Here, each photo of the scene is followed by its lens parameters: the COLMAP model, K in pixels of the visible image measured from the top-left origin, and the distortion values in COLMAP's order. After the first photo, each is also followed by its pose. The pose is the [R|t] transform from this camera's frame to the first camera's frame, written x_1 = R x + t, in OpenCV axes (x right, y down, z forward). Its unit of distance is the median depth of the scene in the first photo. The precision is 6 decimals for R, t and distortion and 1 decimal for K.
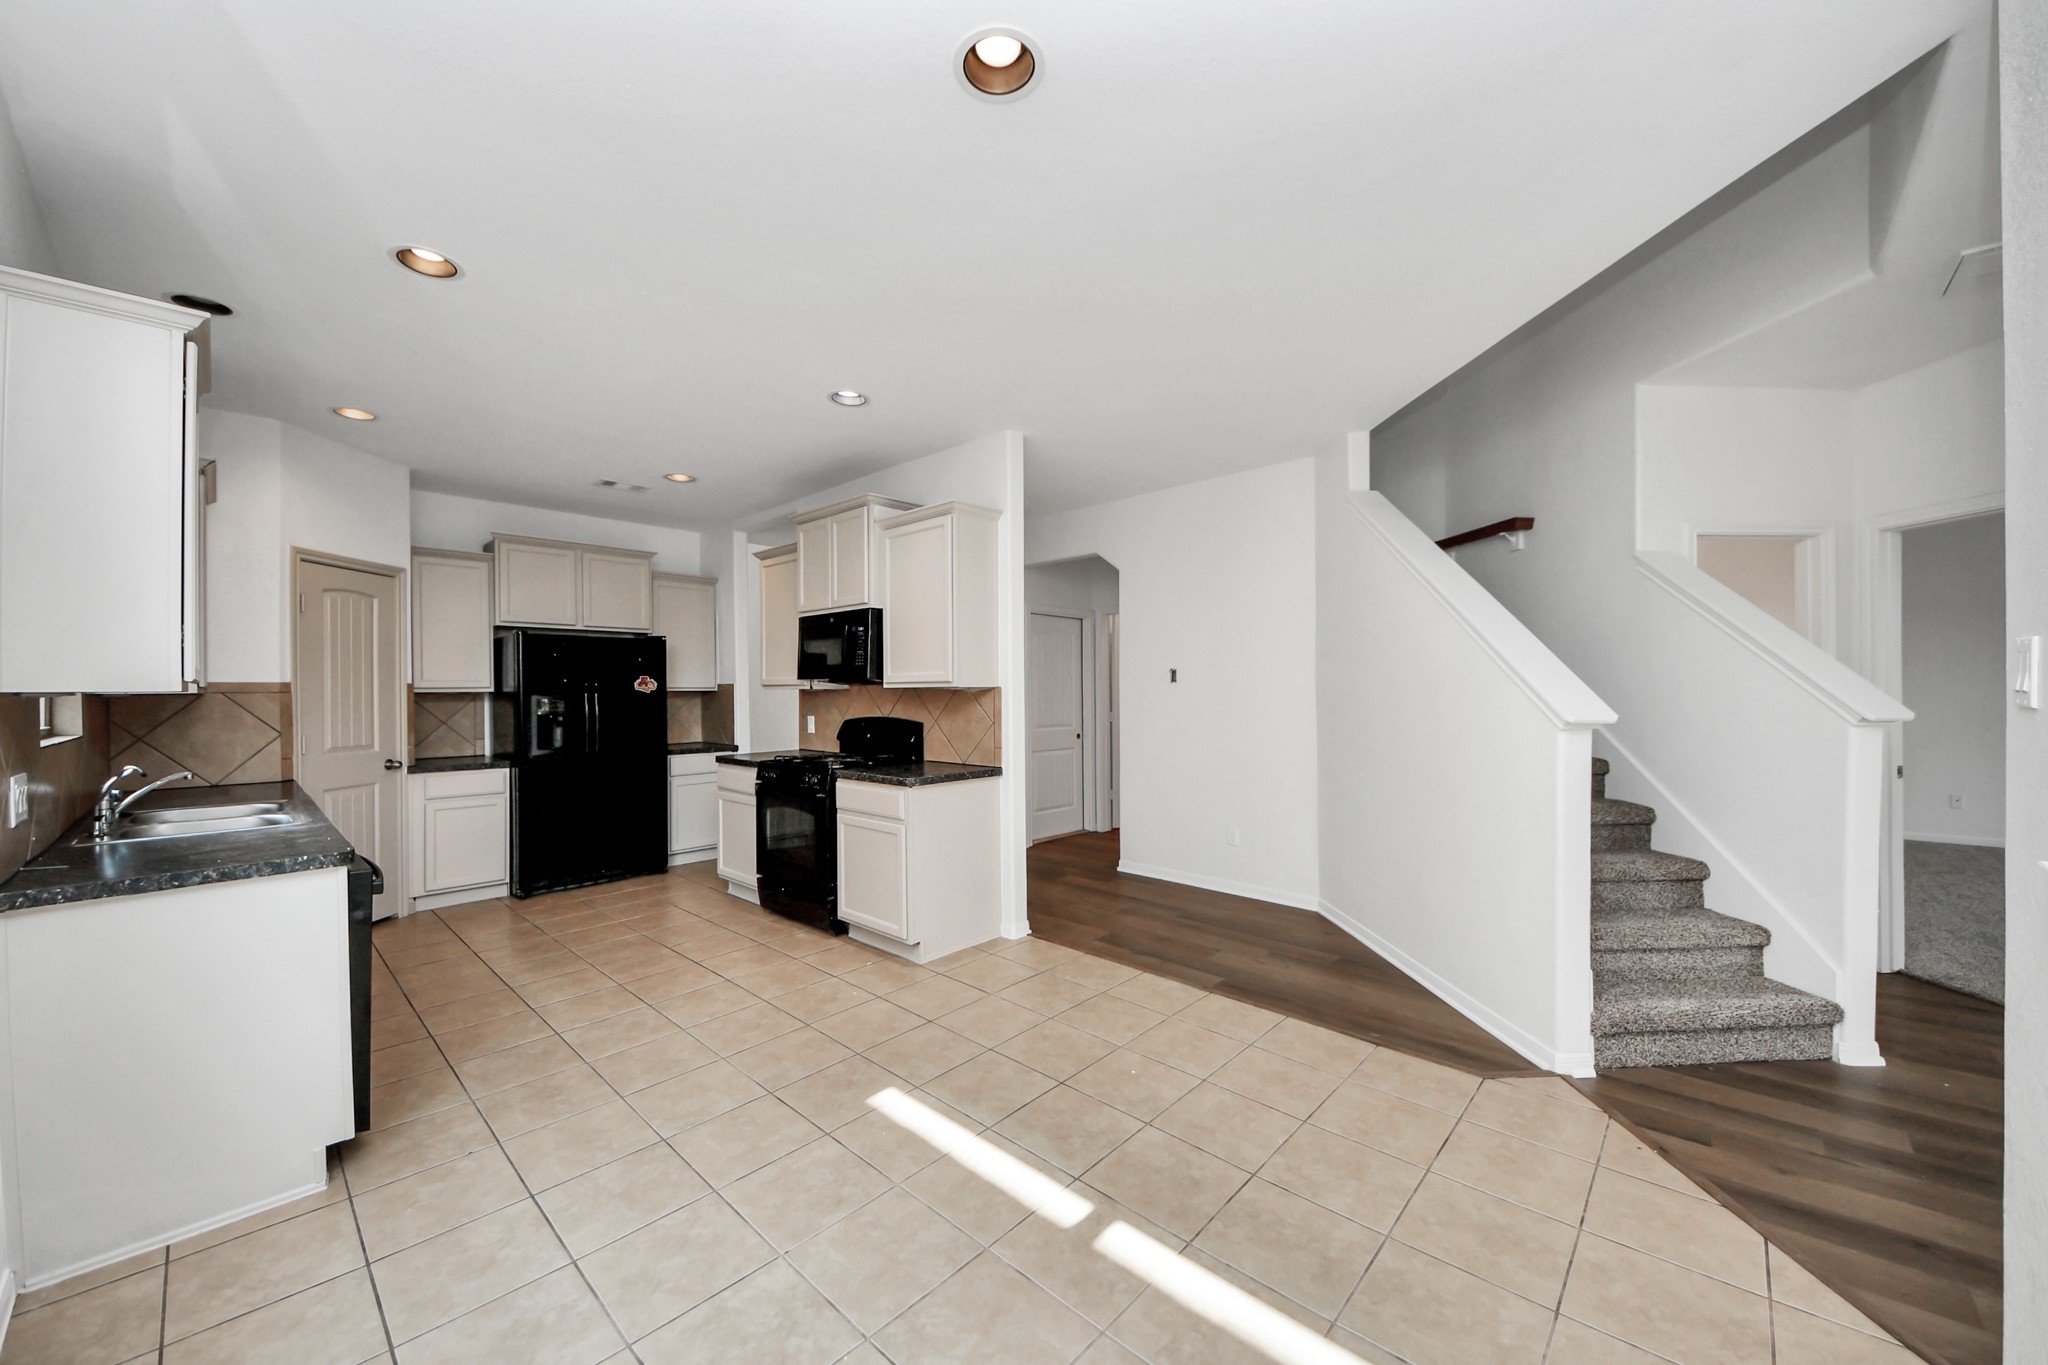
lens RADIAL K [[753.8, 0, 1076.2], [0, 753.8, 689.2], [0, 0, 1]] dist [0.025152, -0.022313]
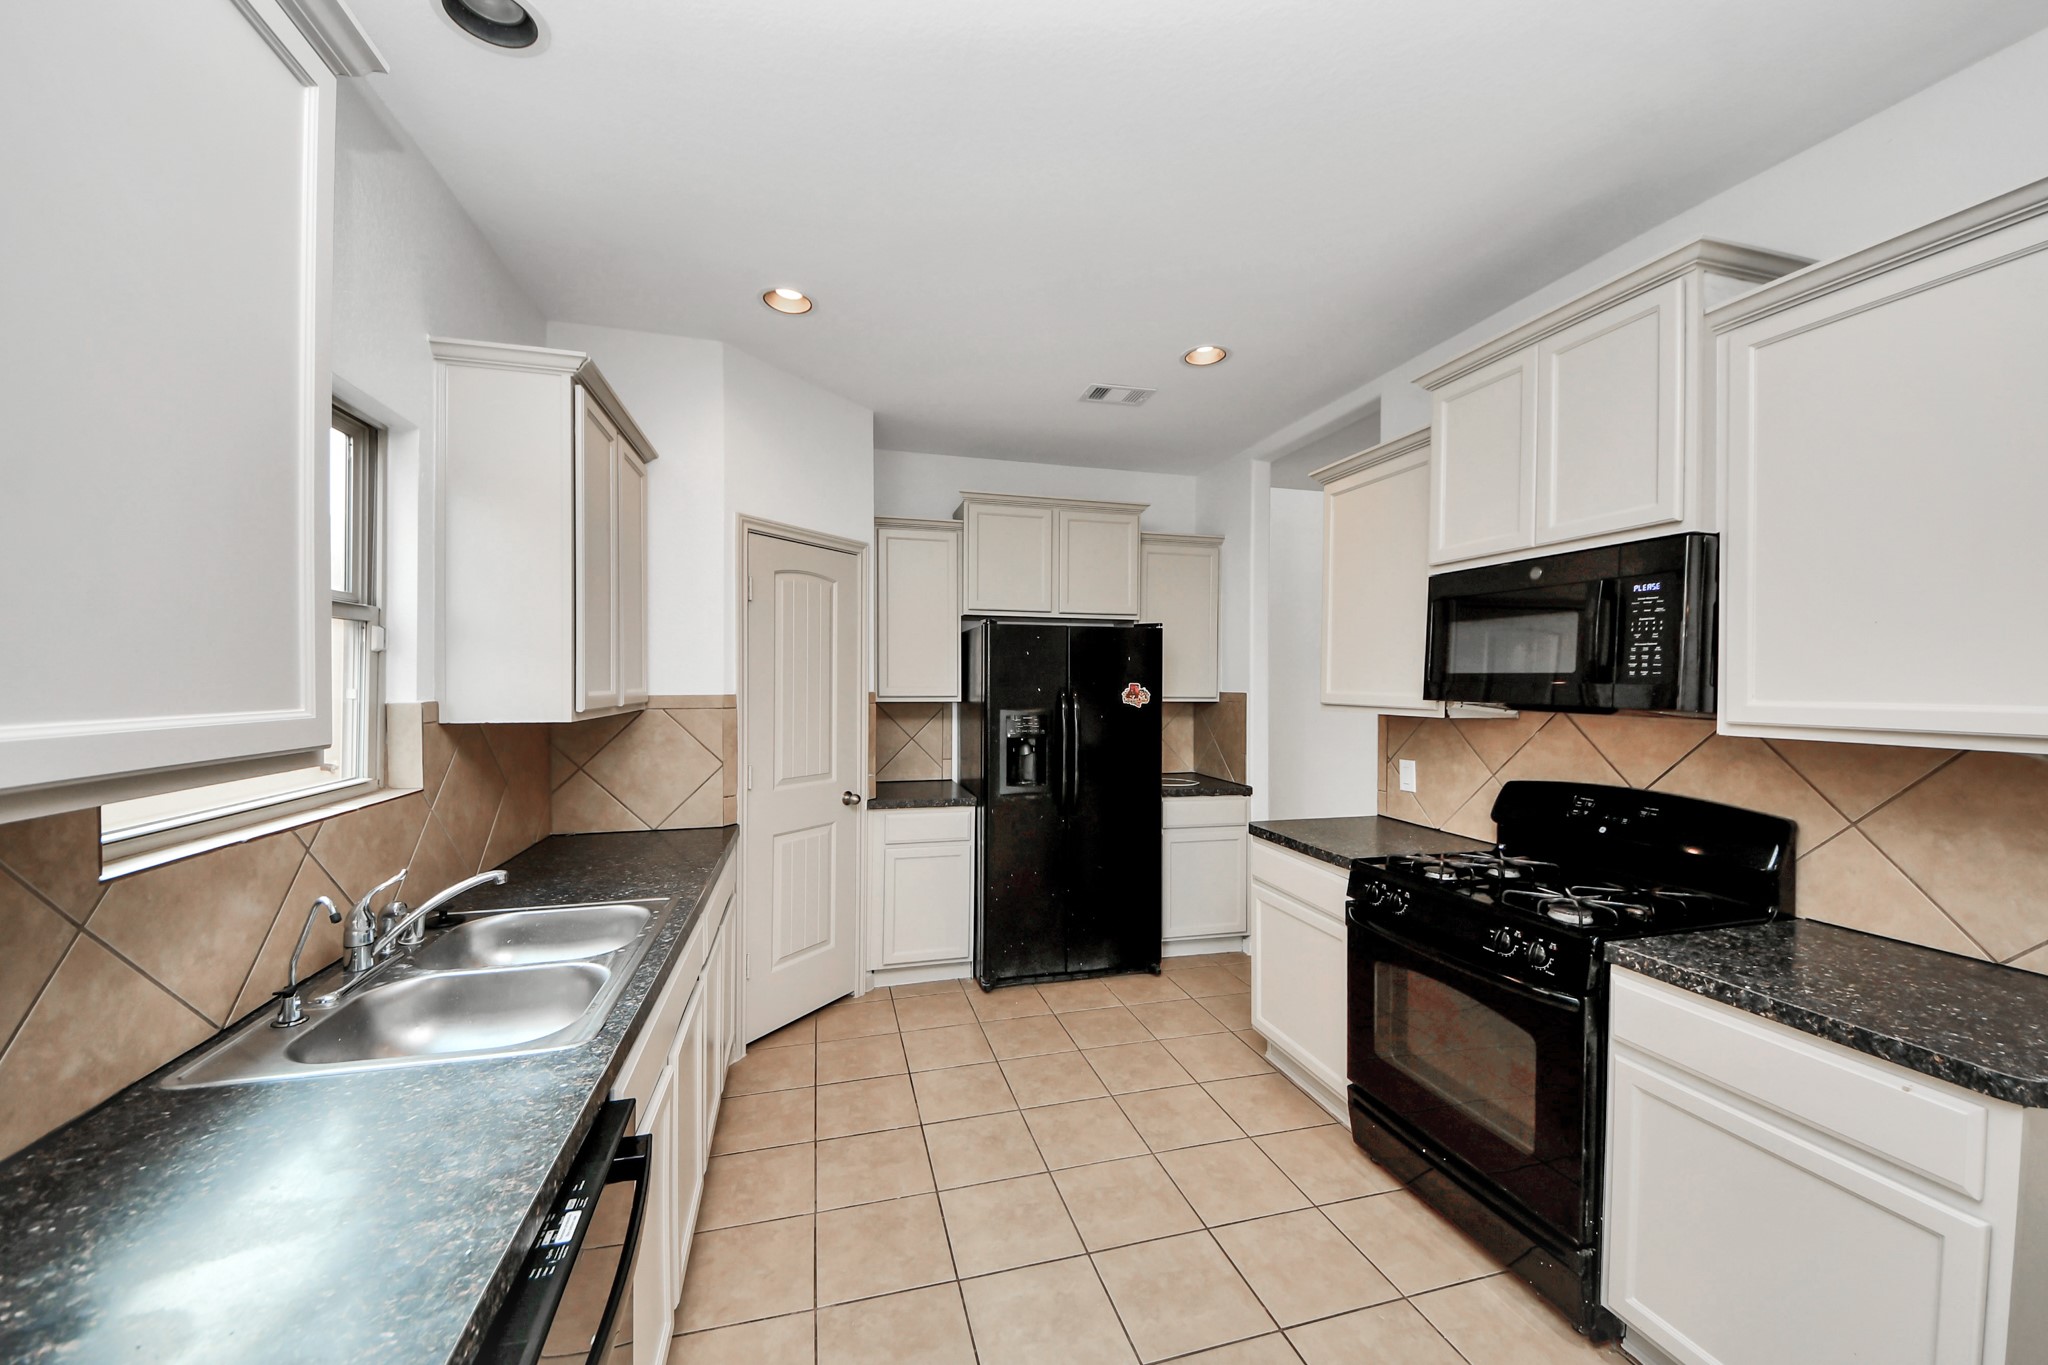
lens RADIAL K [[760.4, 0, 1024.0], [0, 760.4, 682.5], [0, 0, 1]] dist [0.000194, -0.007974]
pose [[0.828053, 0.015516, -0.560435, -0.296479], [-0.012669, 0.999880, 0.008964, -0.024856], [0.560506, -0.000322, 0.828150, 0.417433]]
